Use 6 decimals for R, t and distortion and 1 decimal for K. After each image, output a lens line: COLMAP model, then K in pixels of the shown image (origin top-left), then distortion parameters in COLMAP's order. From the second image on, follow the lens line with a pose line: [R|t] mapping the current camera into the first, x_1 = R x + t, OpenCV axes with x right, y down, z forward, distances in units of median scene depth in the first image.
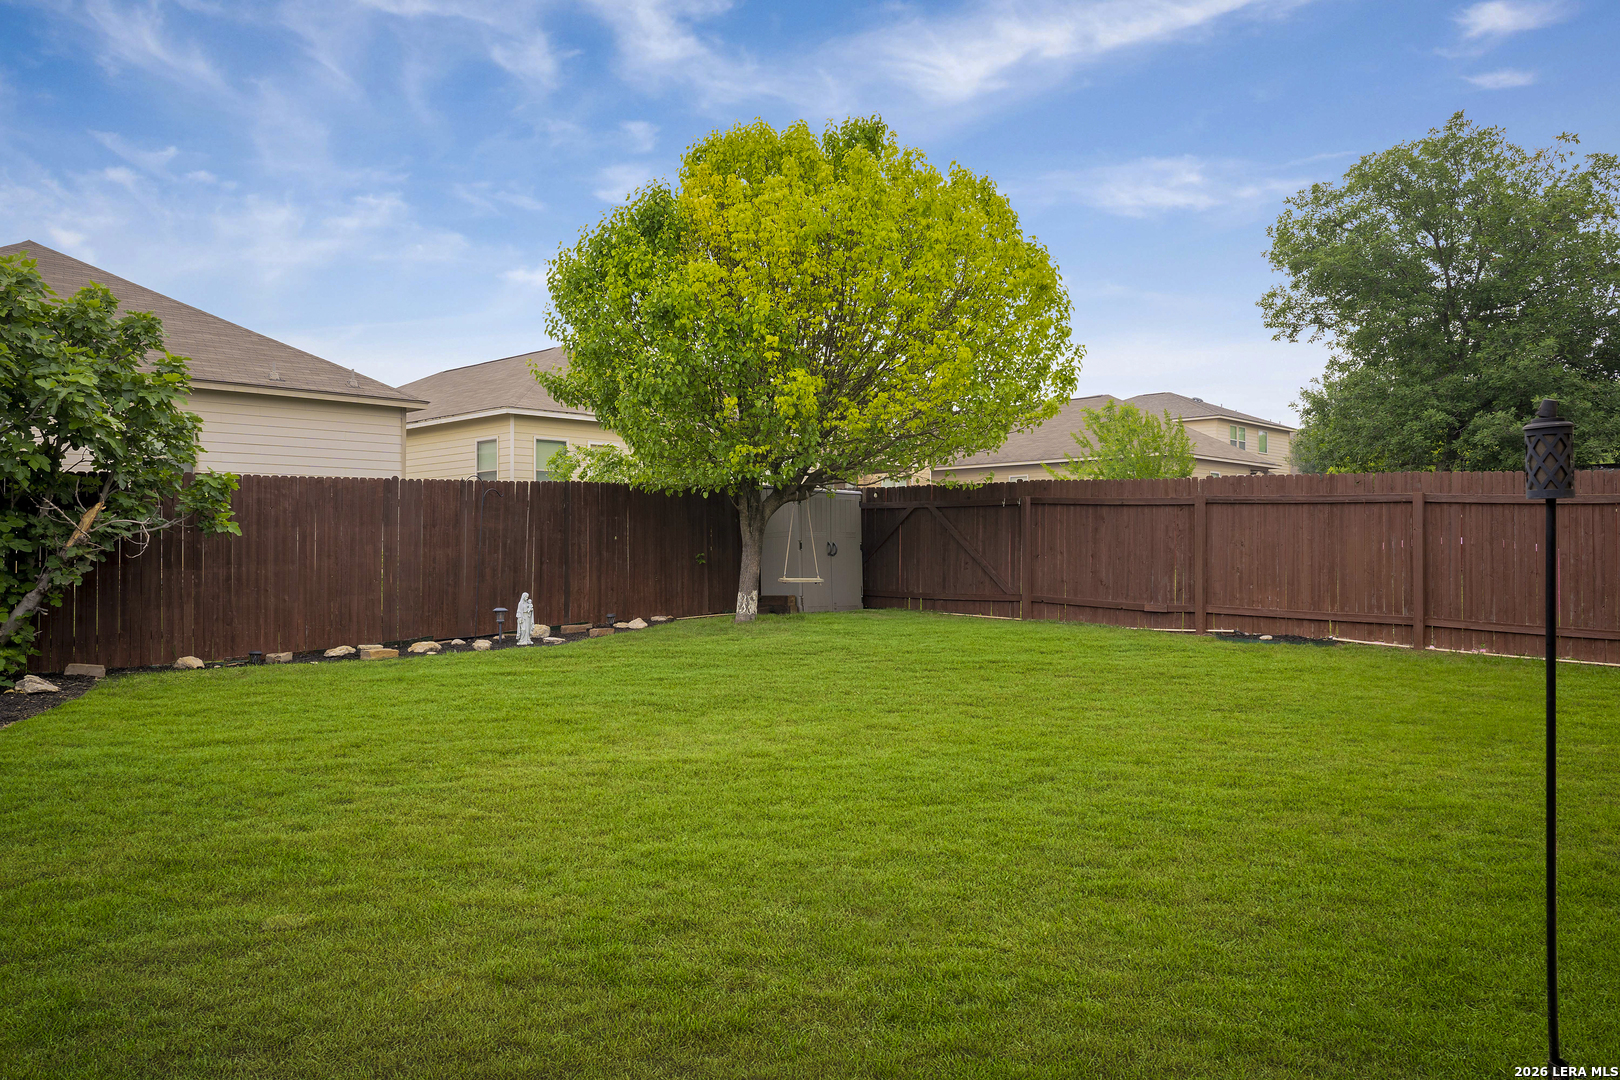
lens RADIAL K [[1185.3, 0, 814.6], [0, 1185.3, 533.6], [0, 0, 1]] dist [0.008772, 0.006466]
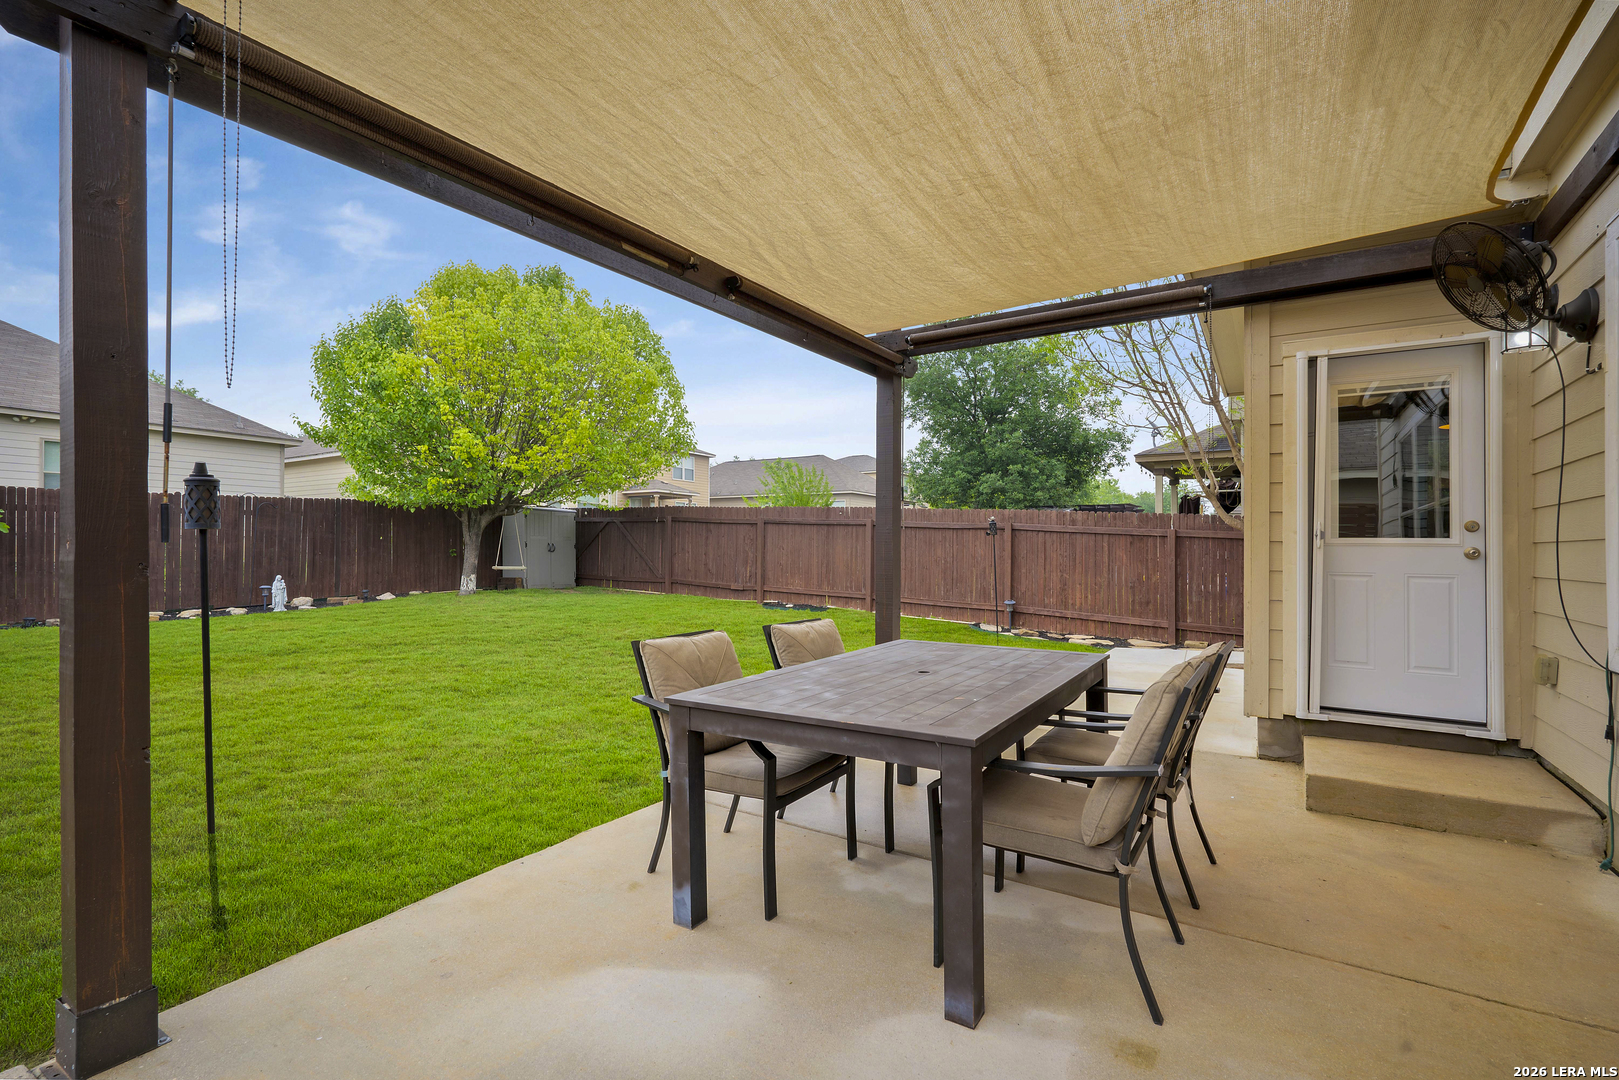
lens RADIAL K [[737.6, 0, 805.2], [0, 737.6, 542.2], [0, 0, 1]] dist [-0.002001, 0.000126]
pose [[0.980045, 0.016109, 0.198121, 0.175824], [-0.017381, 0.999838, 0.004680, -0.004806], [-0.198013, -0.008030, 0.980166, 0.000068]]
